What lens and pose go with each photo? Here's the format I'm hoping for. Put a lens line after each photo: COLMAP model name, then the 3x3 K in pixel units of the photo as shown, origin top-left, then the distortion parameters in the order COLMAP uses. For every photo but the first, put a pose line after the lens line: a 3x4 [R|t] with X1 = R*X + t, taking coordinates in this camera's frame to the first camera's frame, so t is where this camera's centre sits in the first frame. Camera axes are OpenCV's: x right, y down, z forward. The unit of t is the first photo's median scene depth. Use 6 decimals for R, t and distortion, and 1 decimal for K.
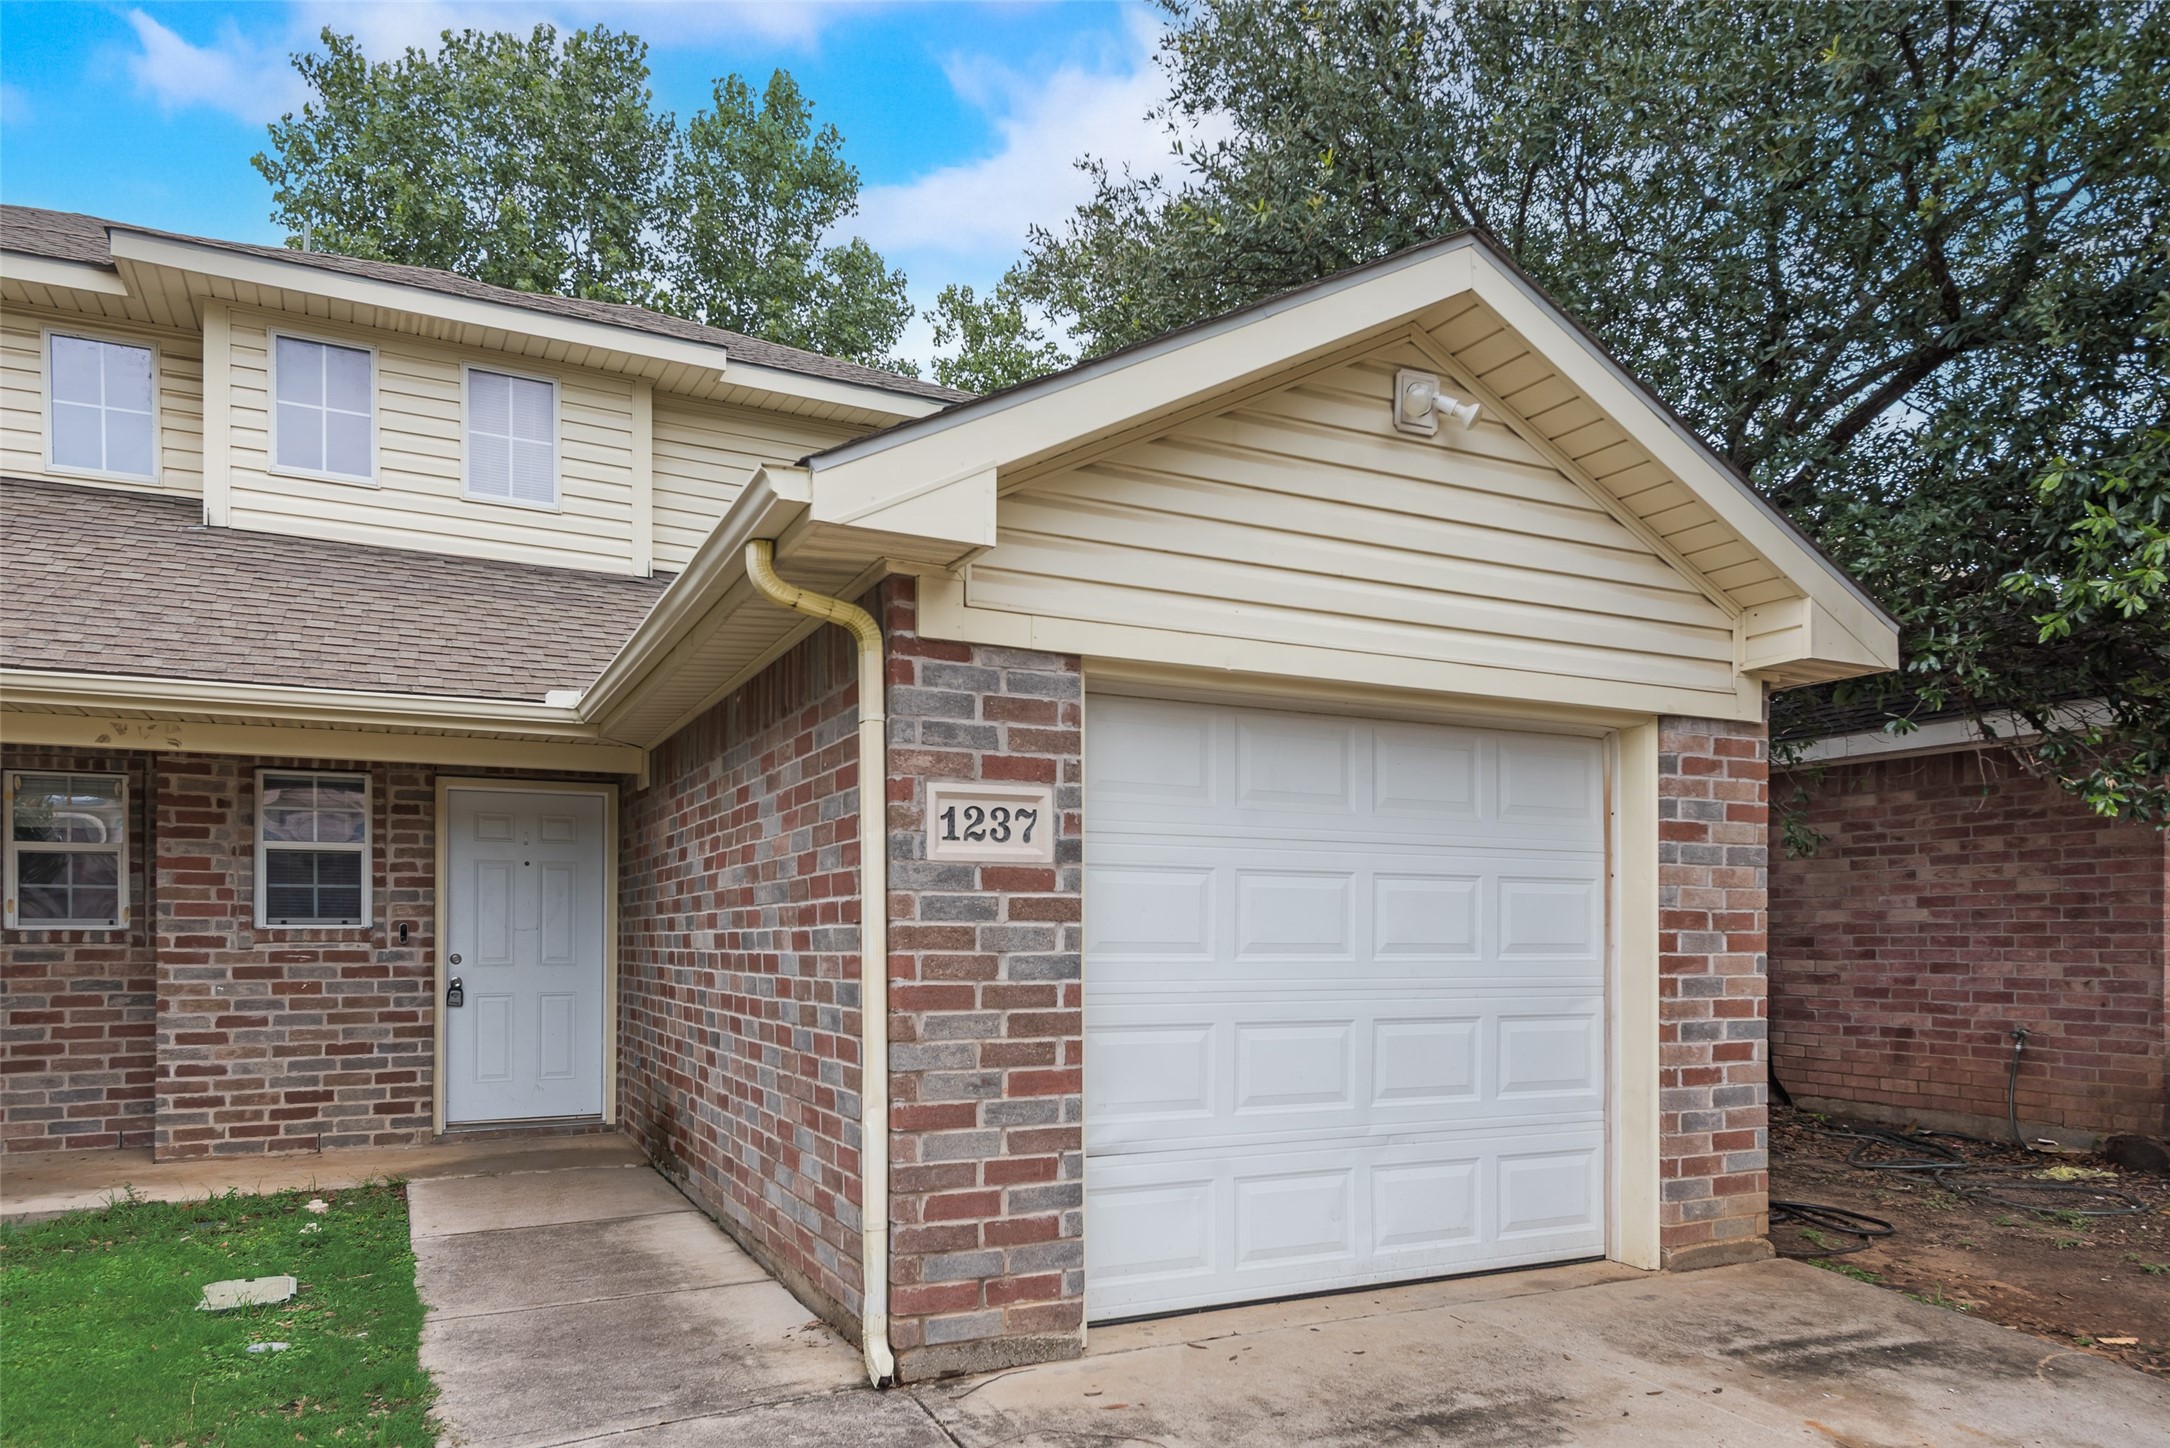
lens RADIAL K [[1388.4, 0, 1084.6], [0, 1388.4, 746.3], [0, 0, 1]] dist [0.036308, -0.026567]
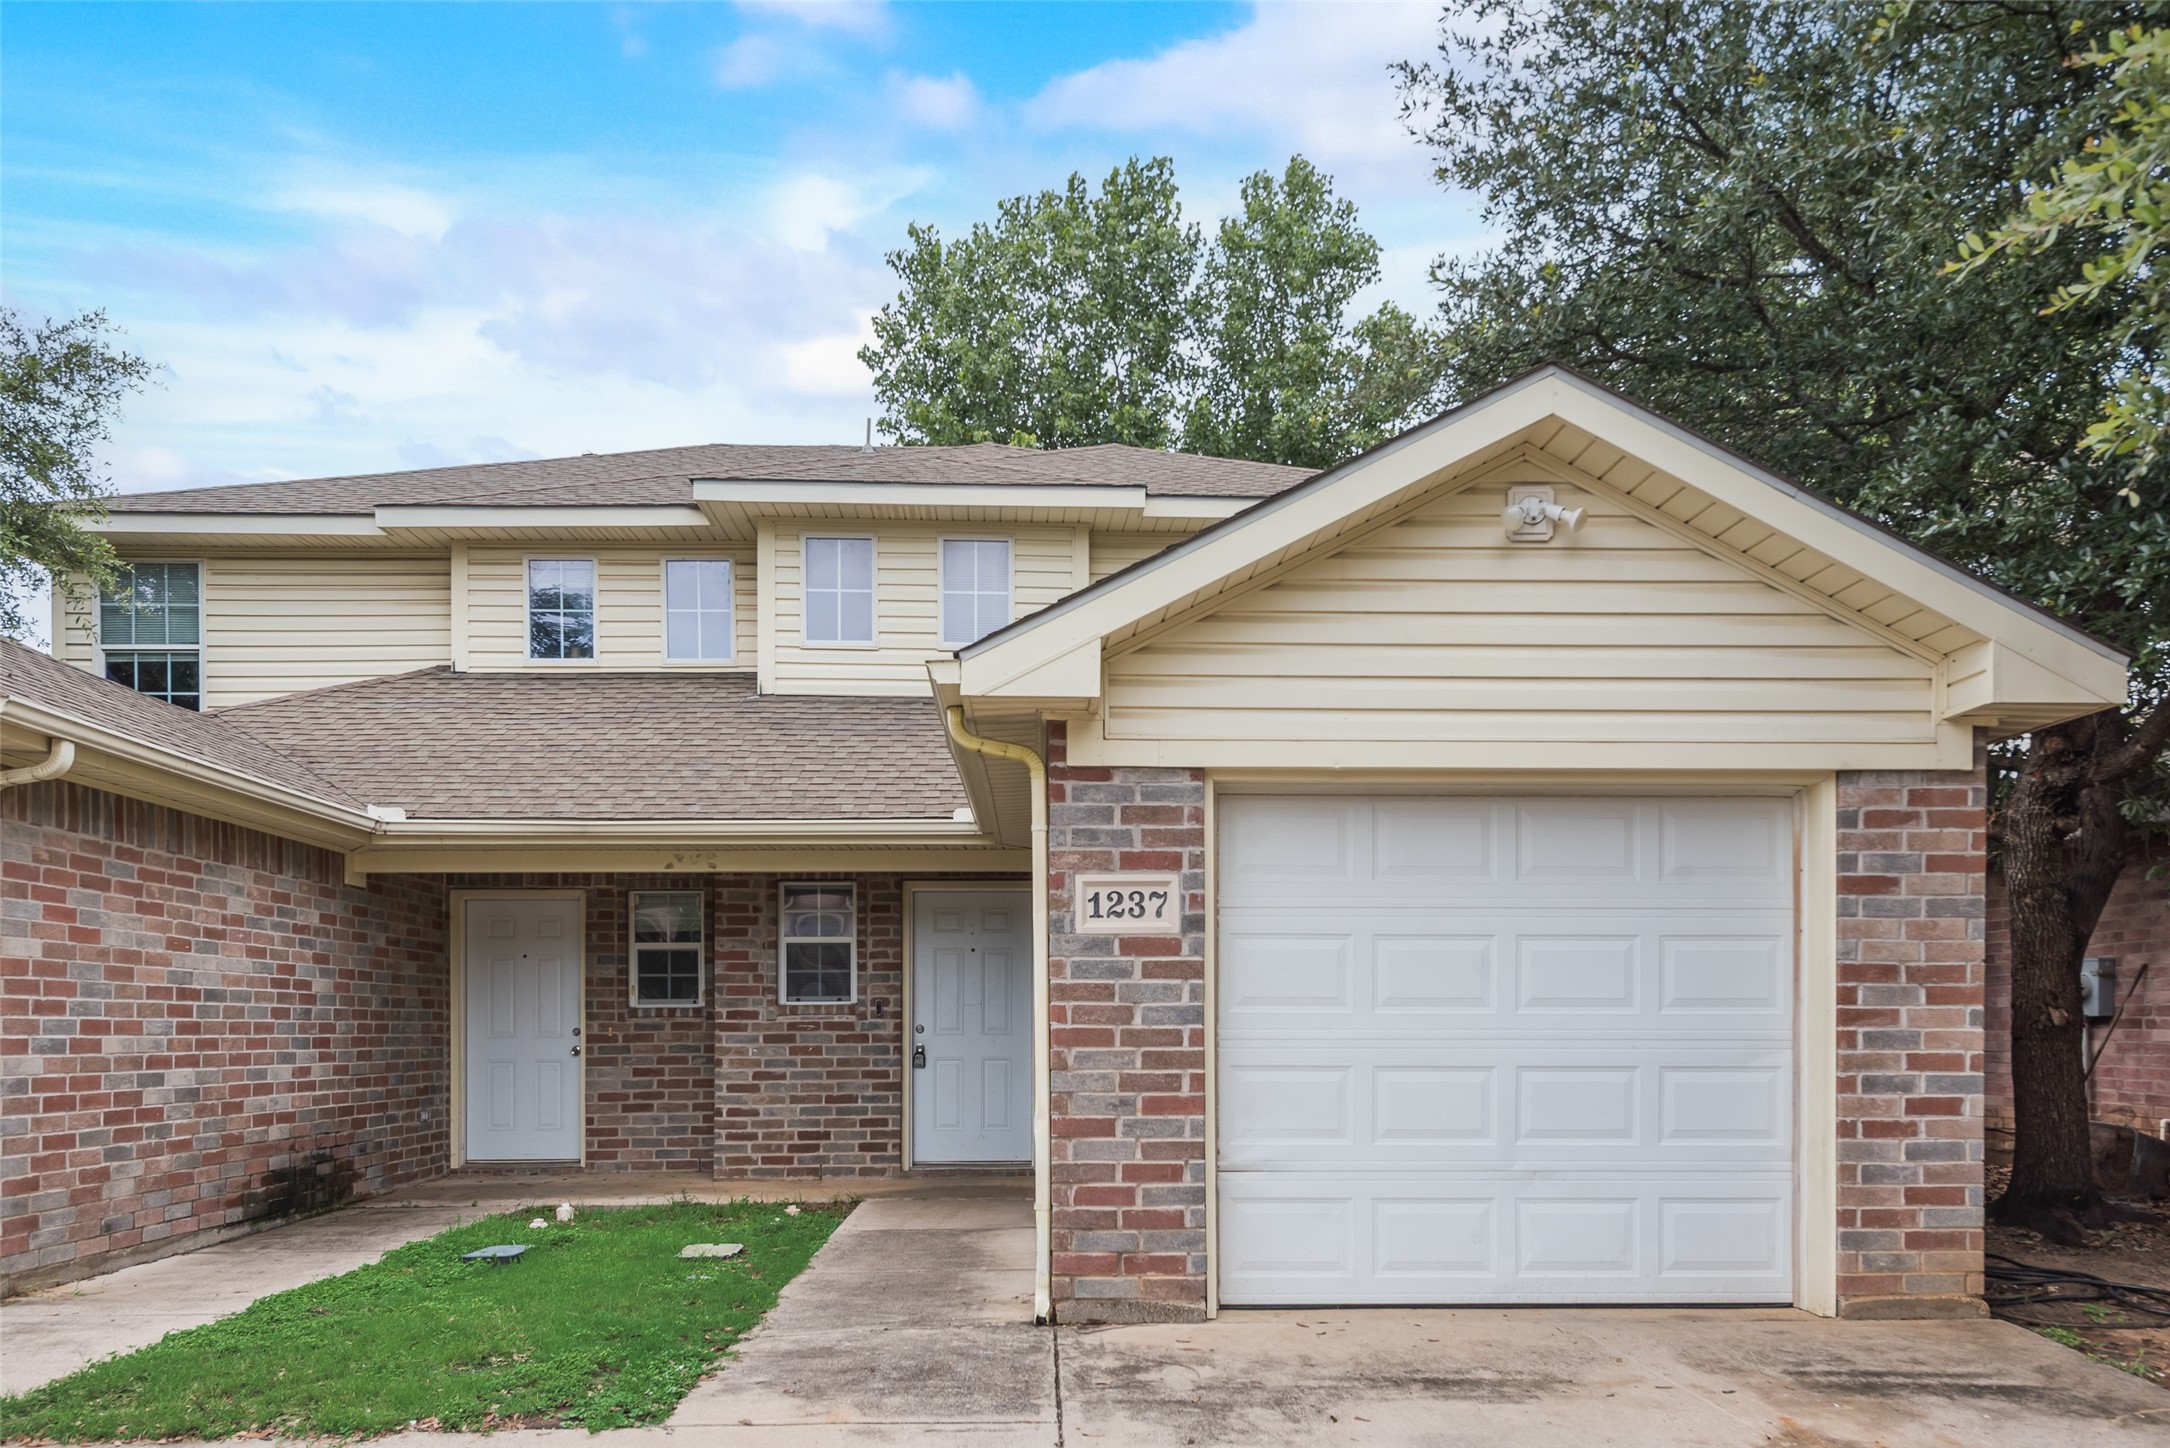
lens RADIAL K [[1498.0, 0, 1085.0], [0, 1498.0, 724.0], [0, 0, 1]] dist [0.041741, -0.036522]
pose [[0.907145, -0.088518, -0.411402, 0.382053], [0.061081, 0.994970, -0.079395, -0.002631], [0.416361, 0.046894, 0.907989, -0.236745]]
